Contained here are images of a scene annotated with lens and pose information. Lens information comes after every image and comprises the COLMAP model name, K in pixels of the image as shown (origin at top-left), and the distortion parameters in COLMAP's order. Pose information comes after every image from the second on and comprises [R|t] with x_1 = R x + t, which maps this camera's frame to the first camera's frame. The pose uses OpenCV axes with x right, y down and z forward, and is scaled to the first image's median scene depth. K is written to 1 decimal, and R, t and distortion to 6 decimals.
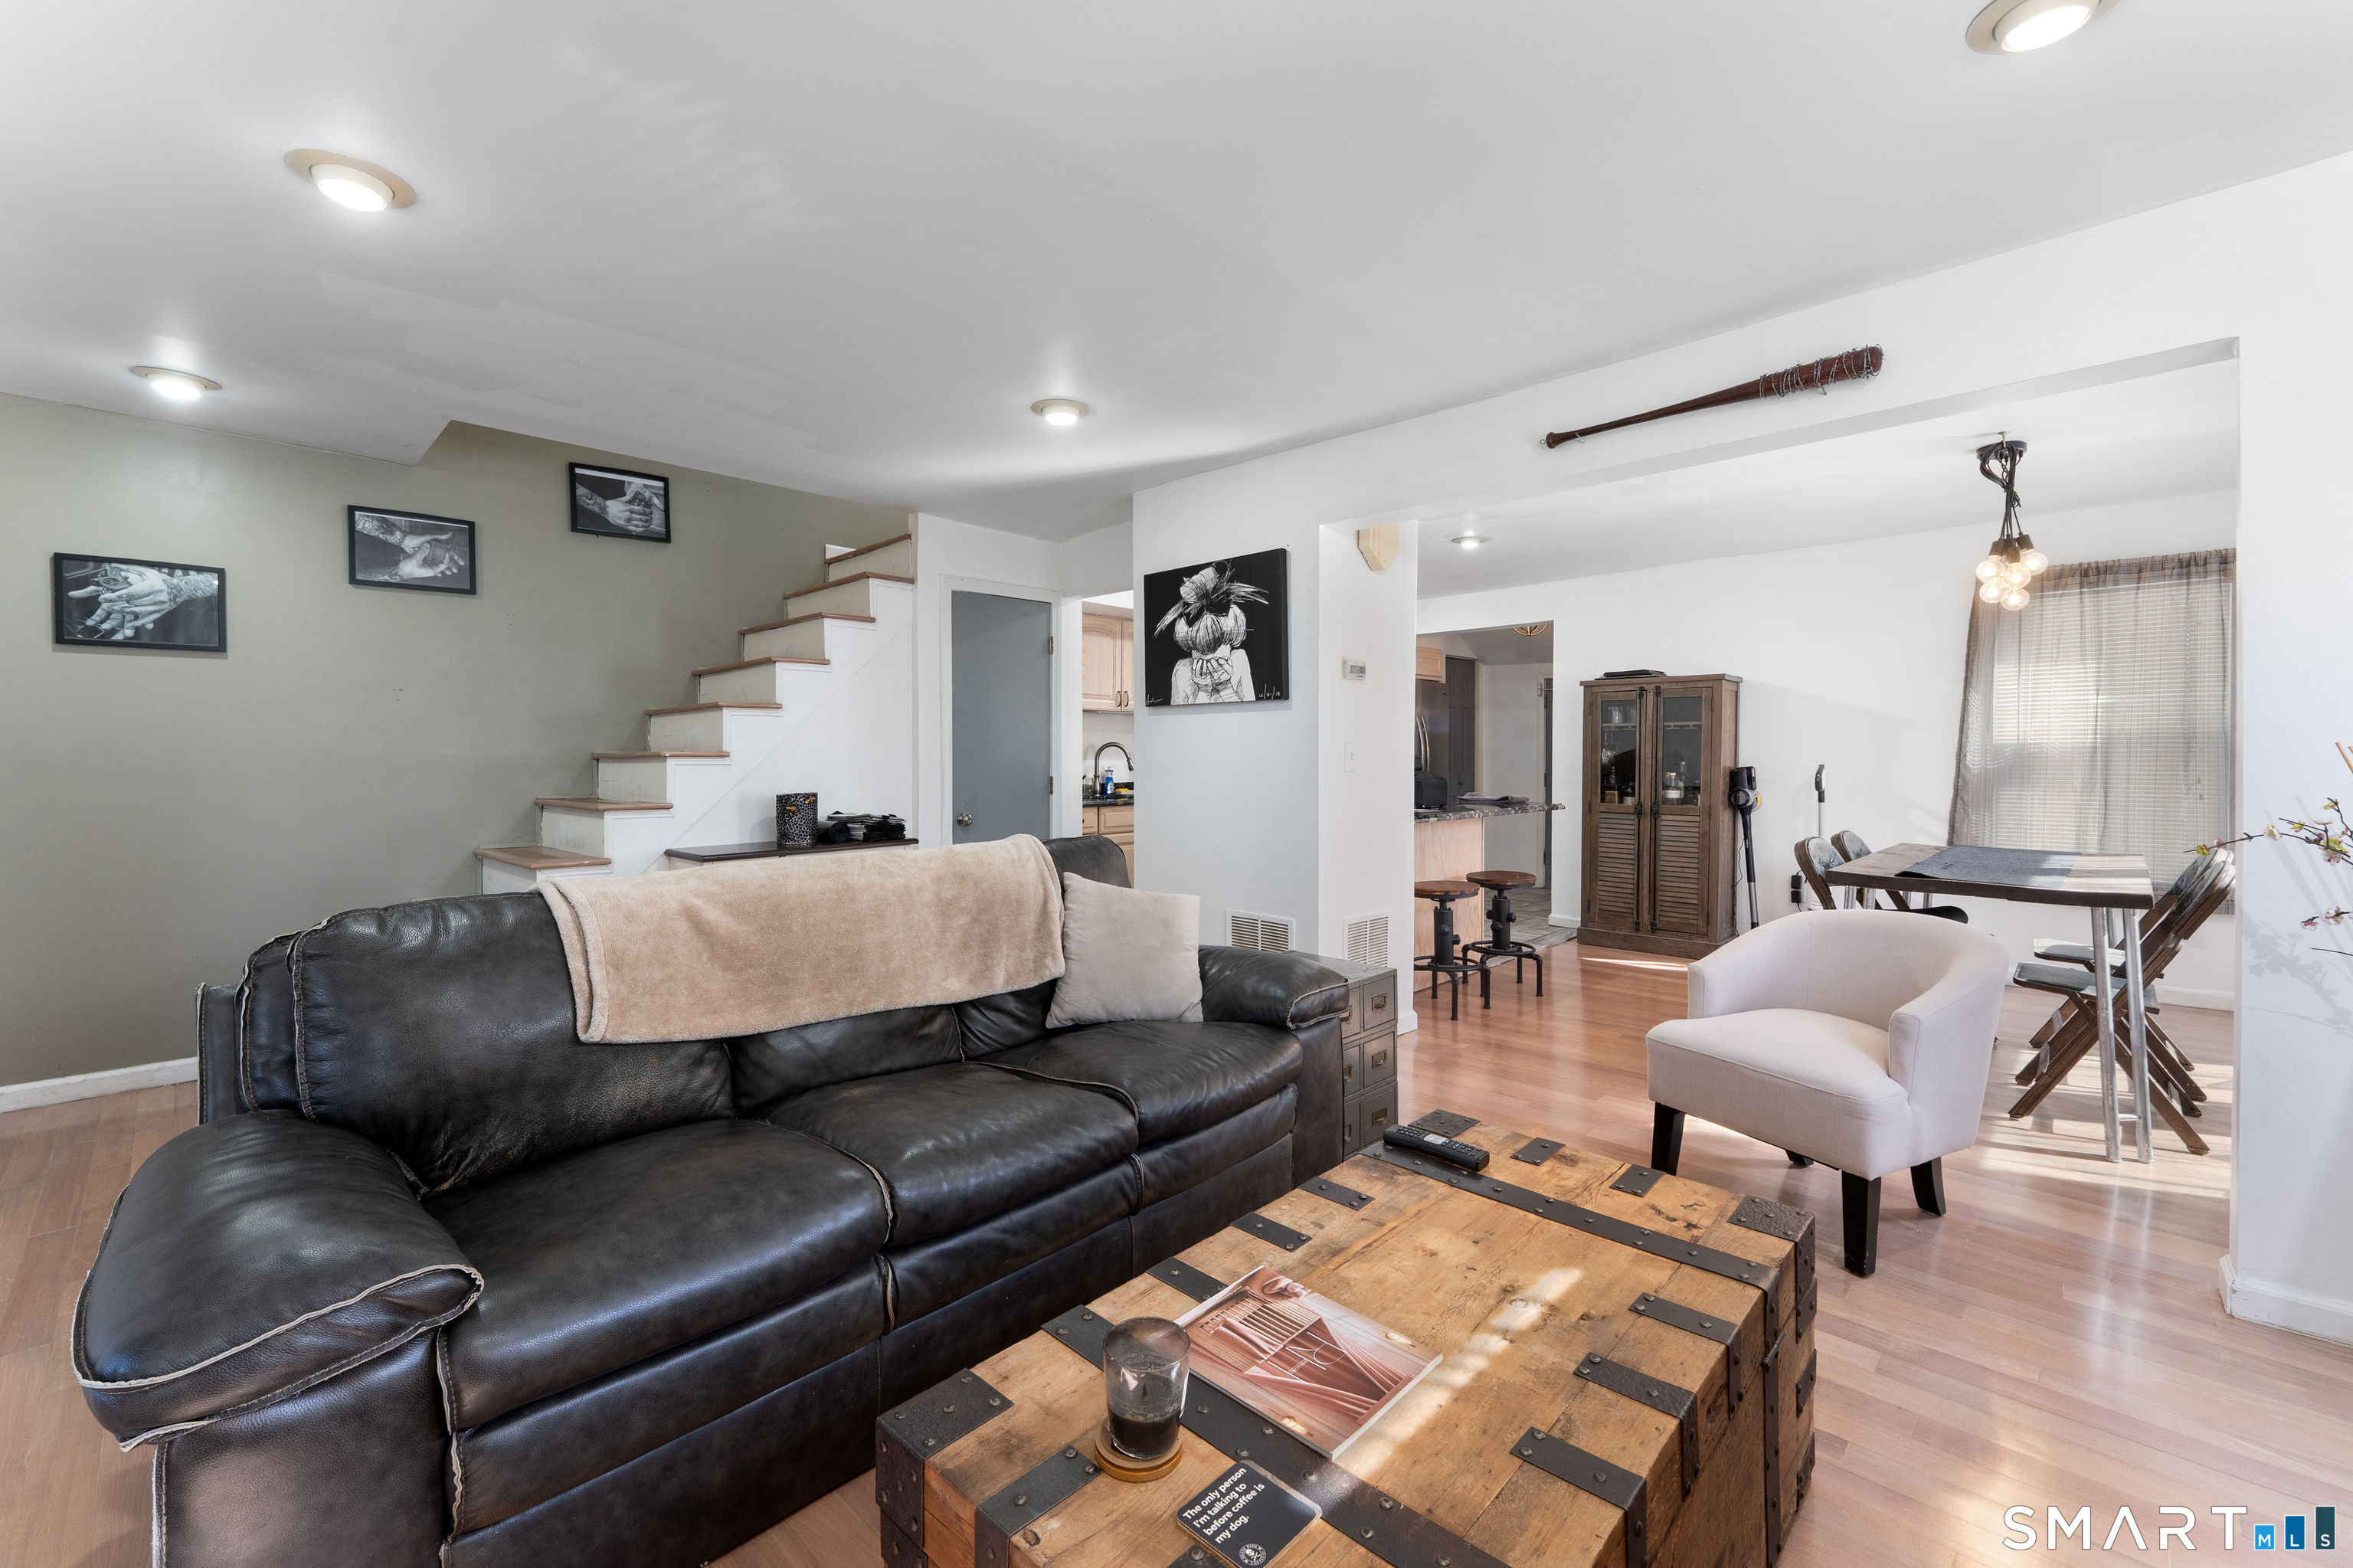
lens RADIAL K [[965.4, 0, 1170.5], [0, 965.4, 760.5], [0, 0, 1]] dist [-0.000139, -0.000140]
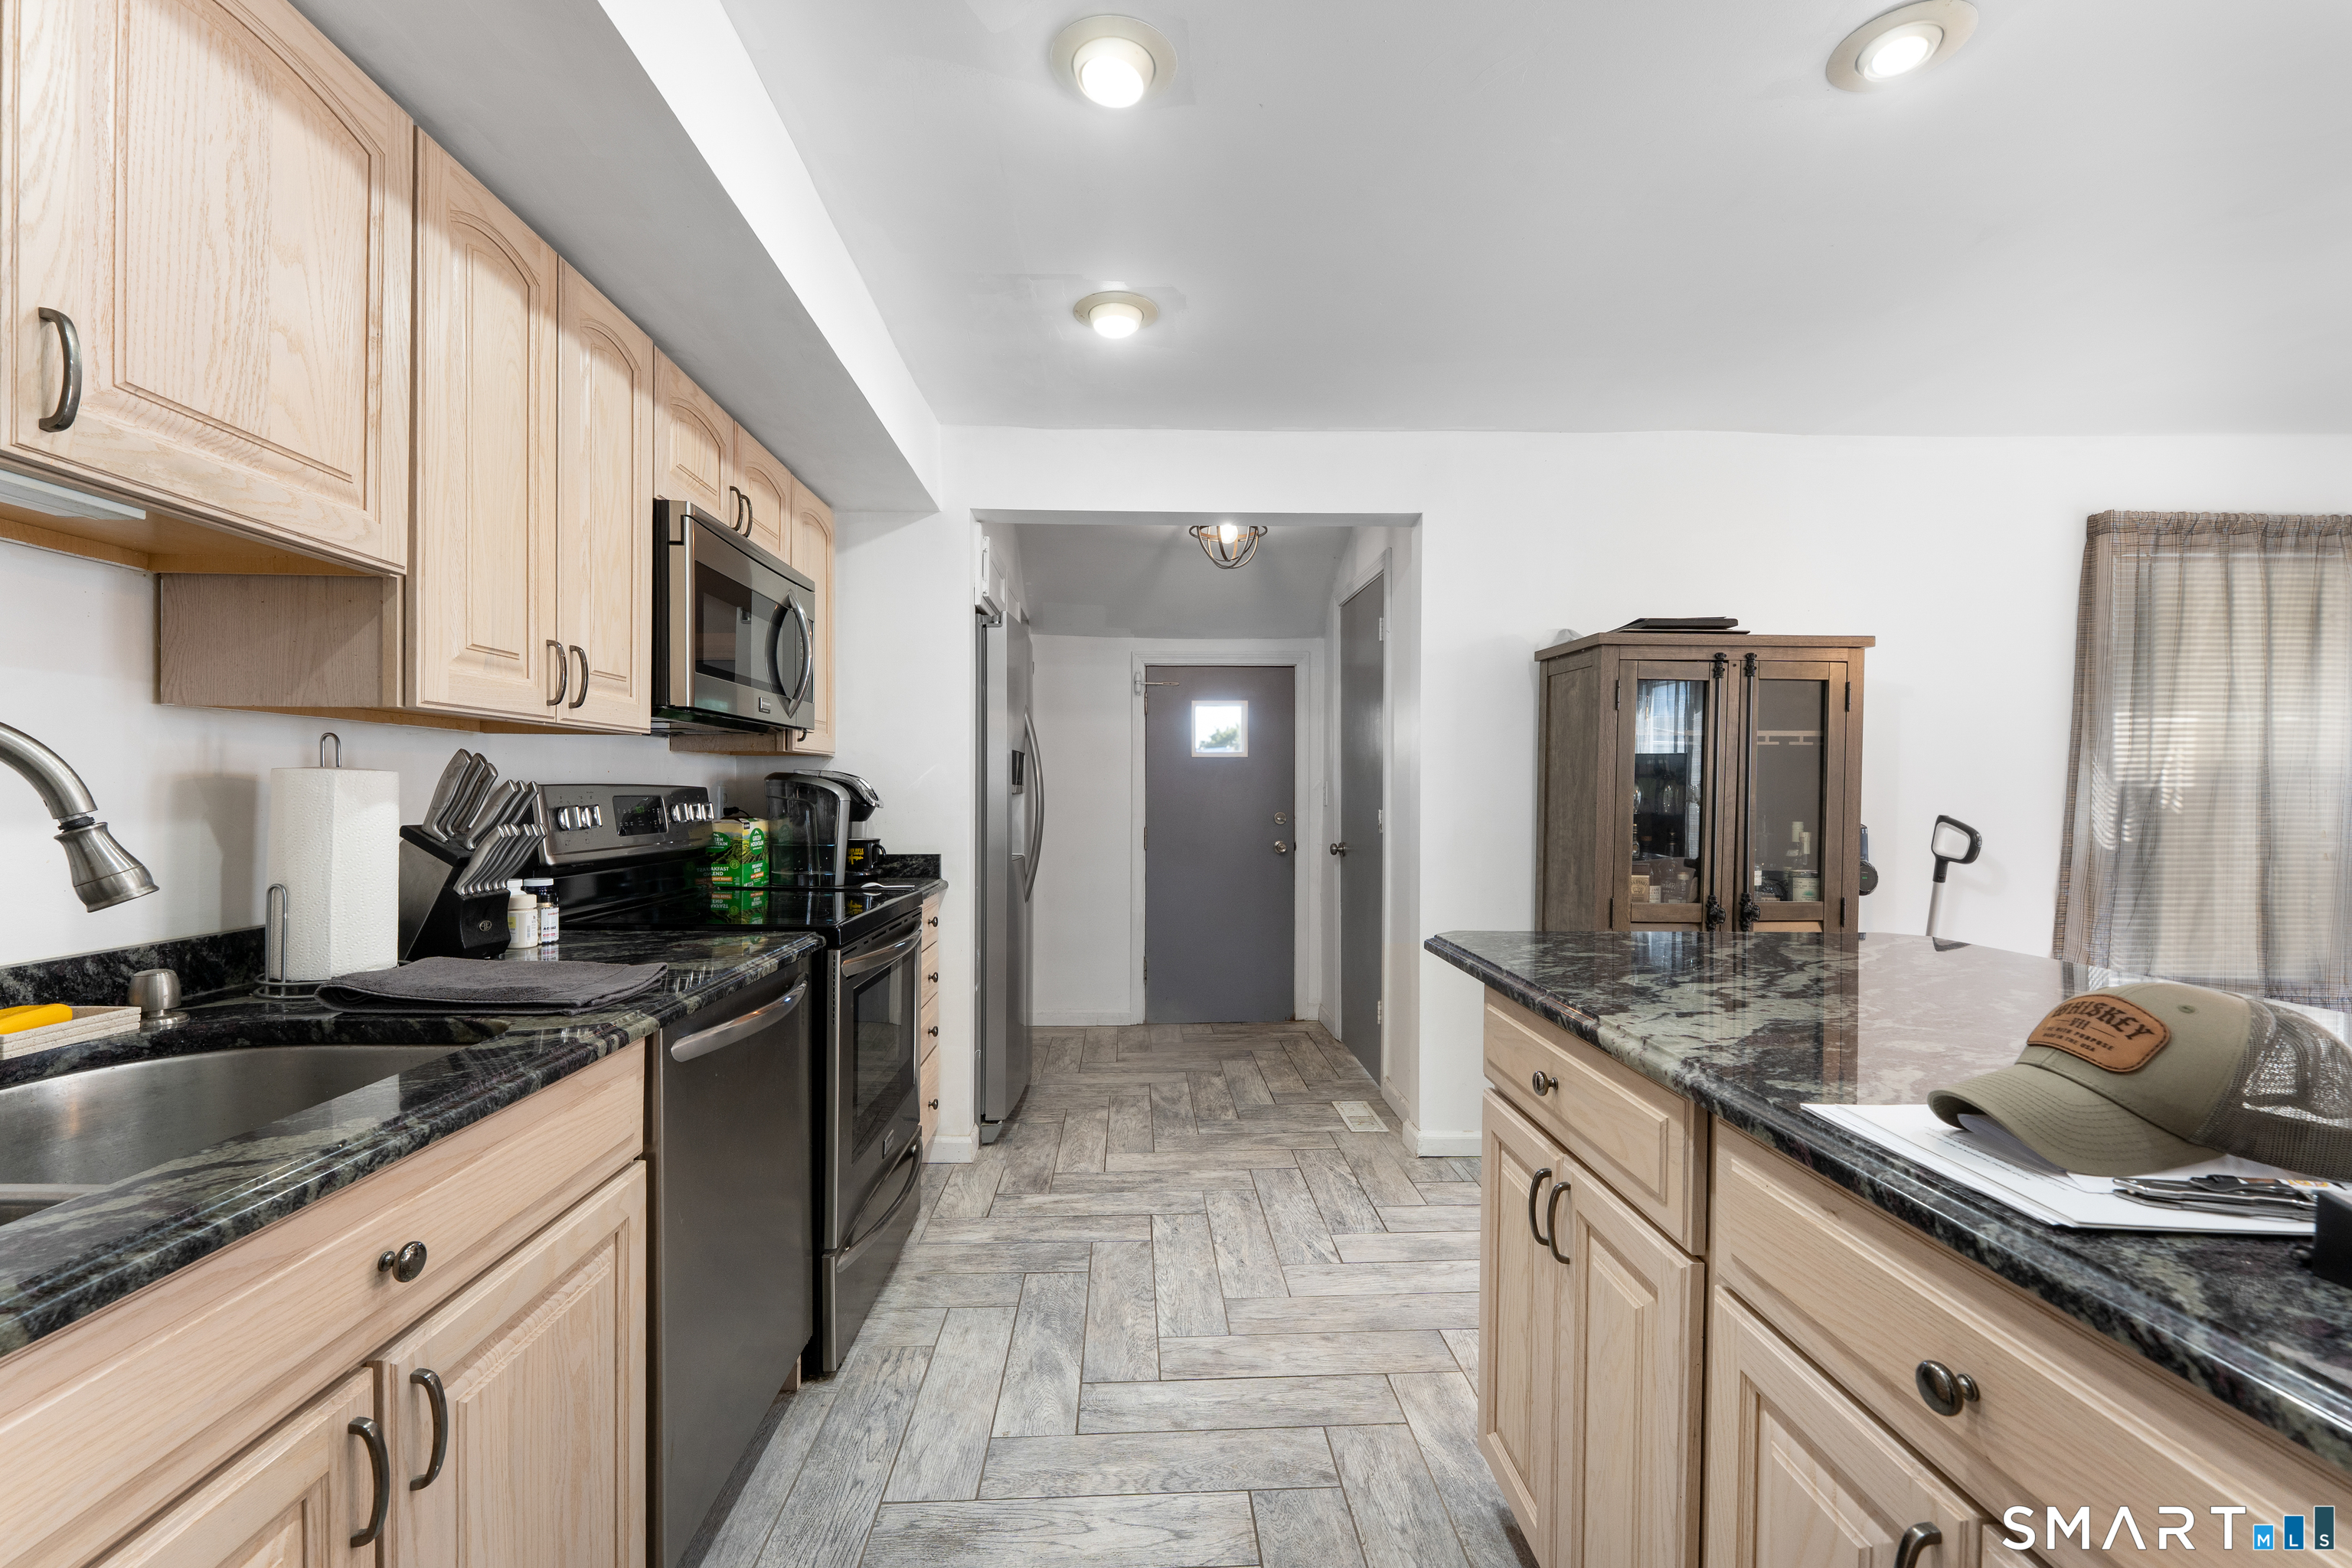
lens RADIAL K [[968.8, 0, 1164.4], [0, 968.8, 798.4], [0, 0, 1]] dist [-0.000556, -0.000084]
pose [[0.683474, -0.000782, 0.729975, -0.059763], [0.001122, 0.999999, 0.000021, -0.007927], [-0.729974, 0.000805, 0.683474, 1.246918]]
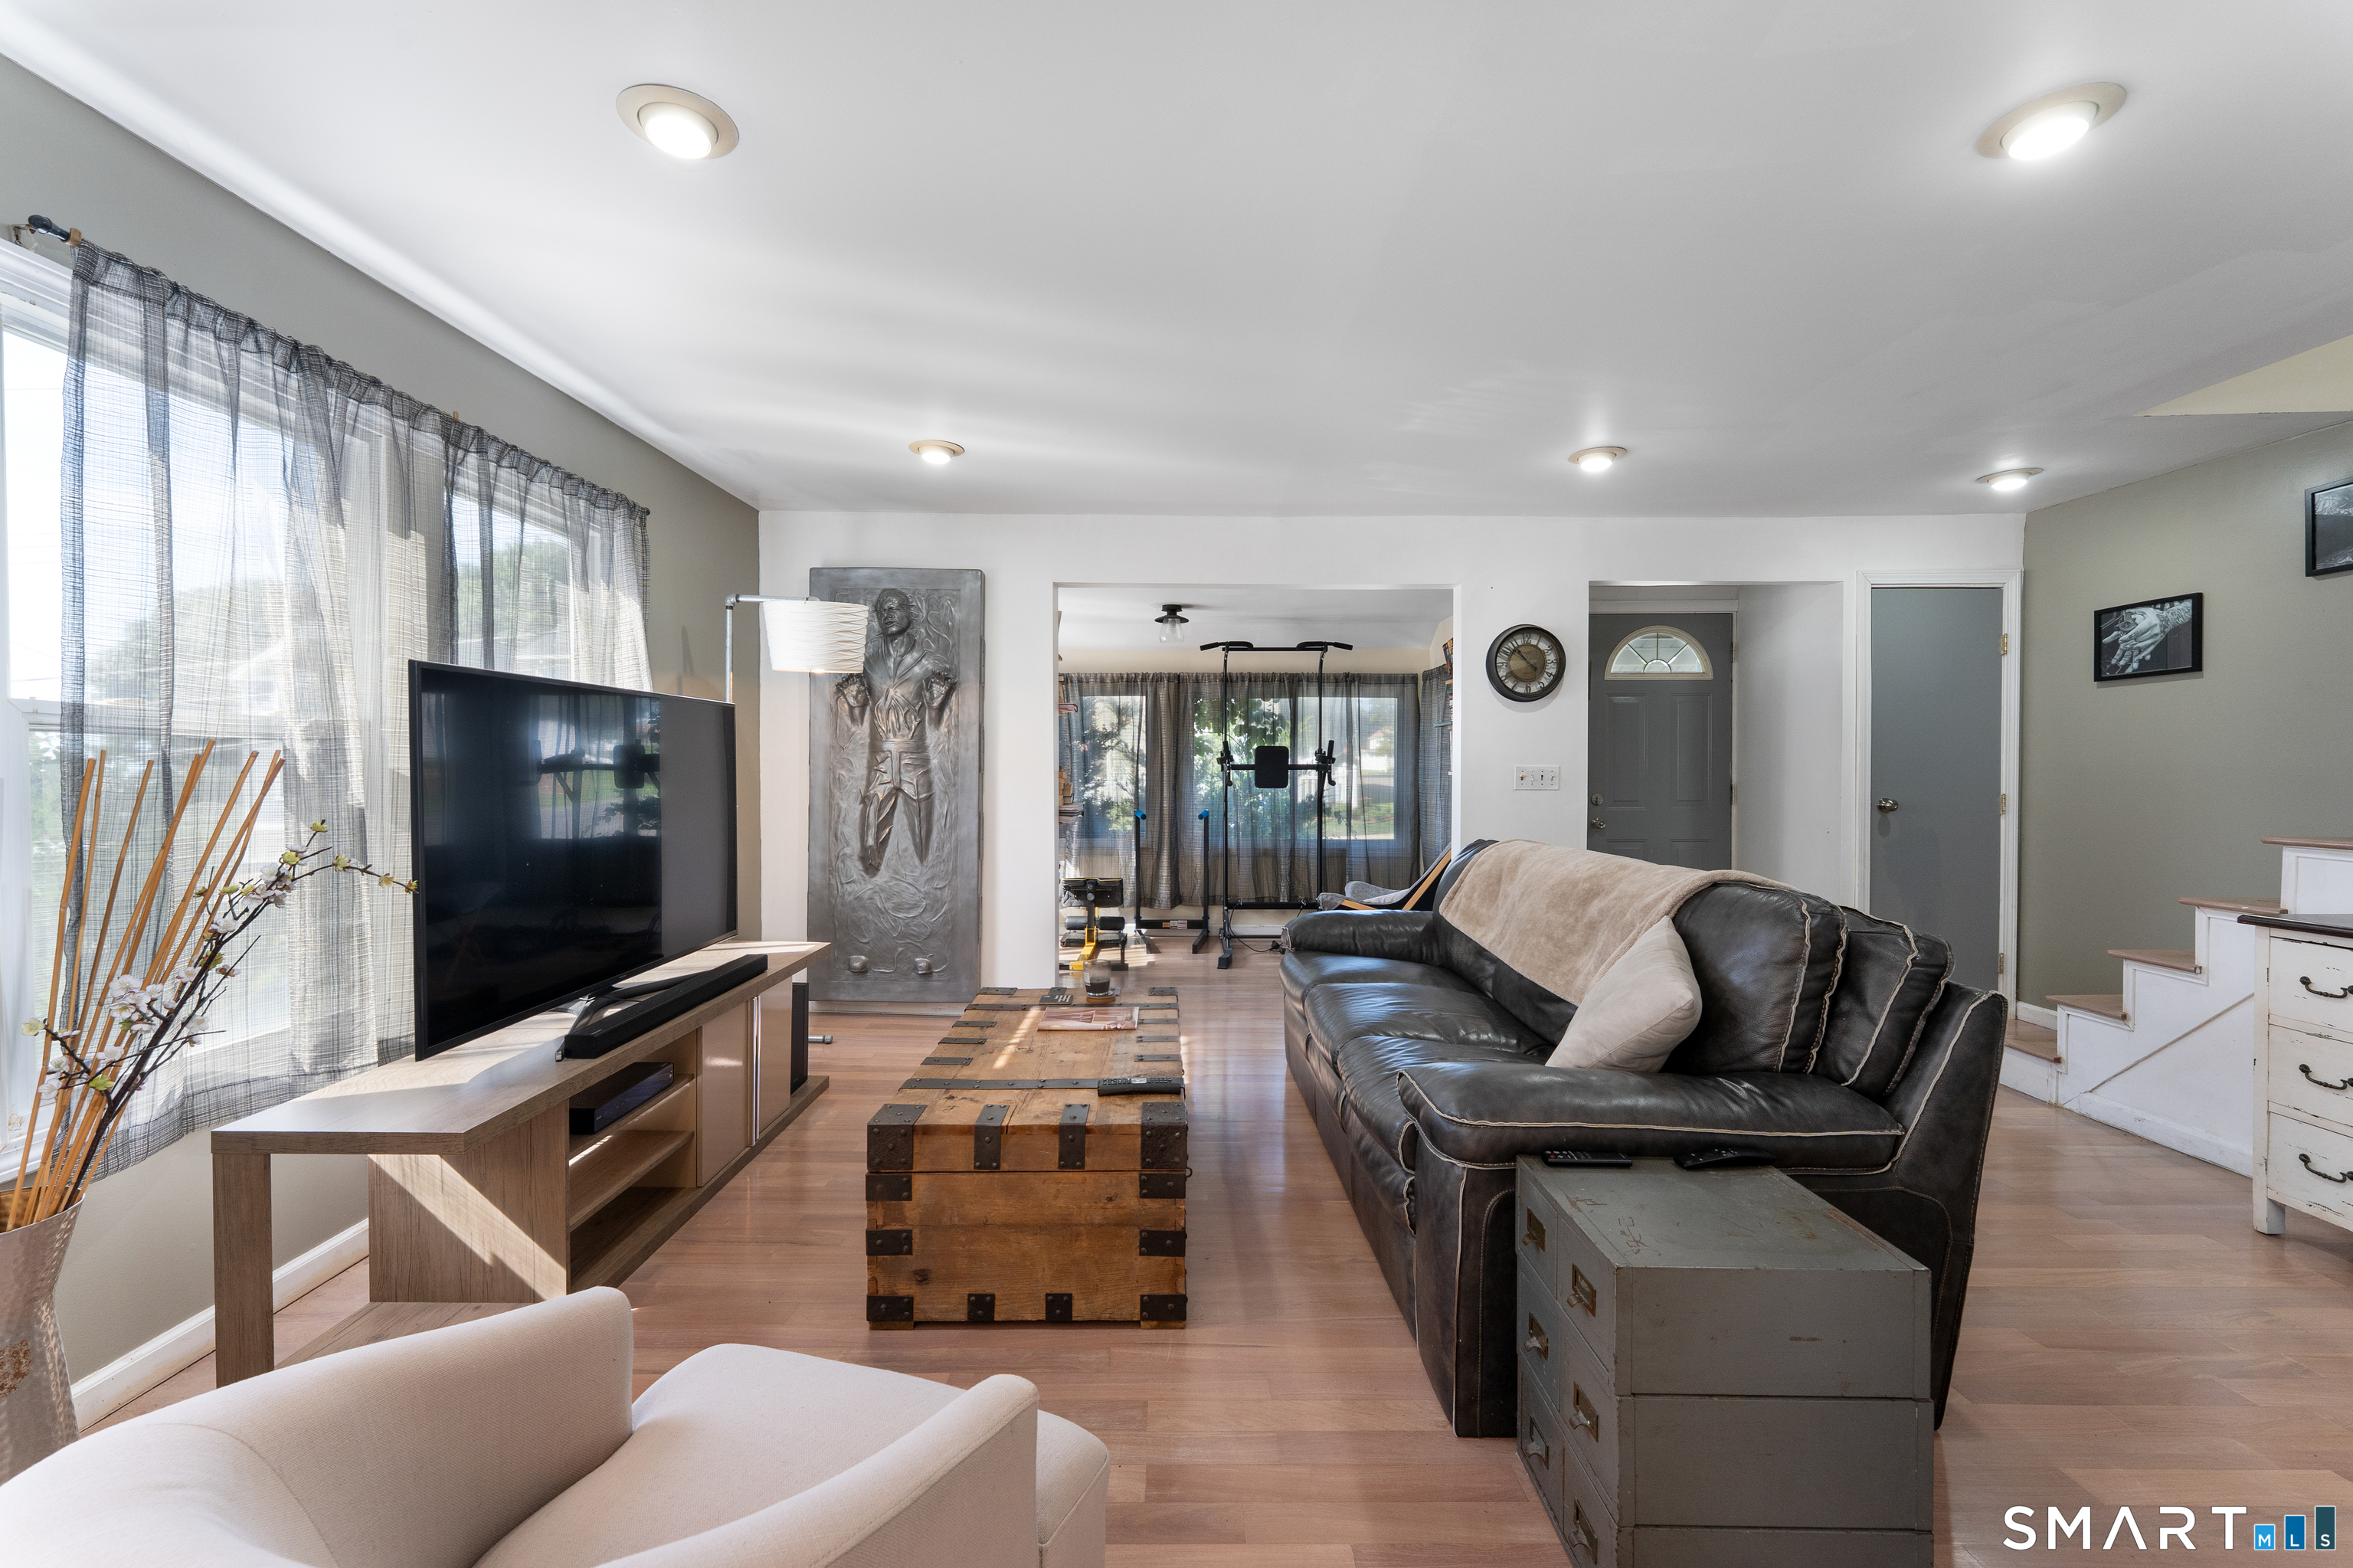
lens RADIAL K [[941.7, 0, 1165.2], [0, 941.7, 781.9], [0, 0, 1]] dist [-0.002802, -0.000186]
pose [[-0.721806, 0.009753, -0.692027, 0.483635], [-0.003933, 0.999827, 0.018193, -0.005023], [0.692085, 0.015853, -0.721642, 0.845112]]
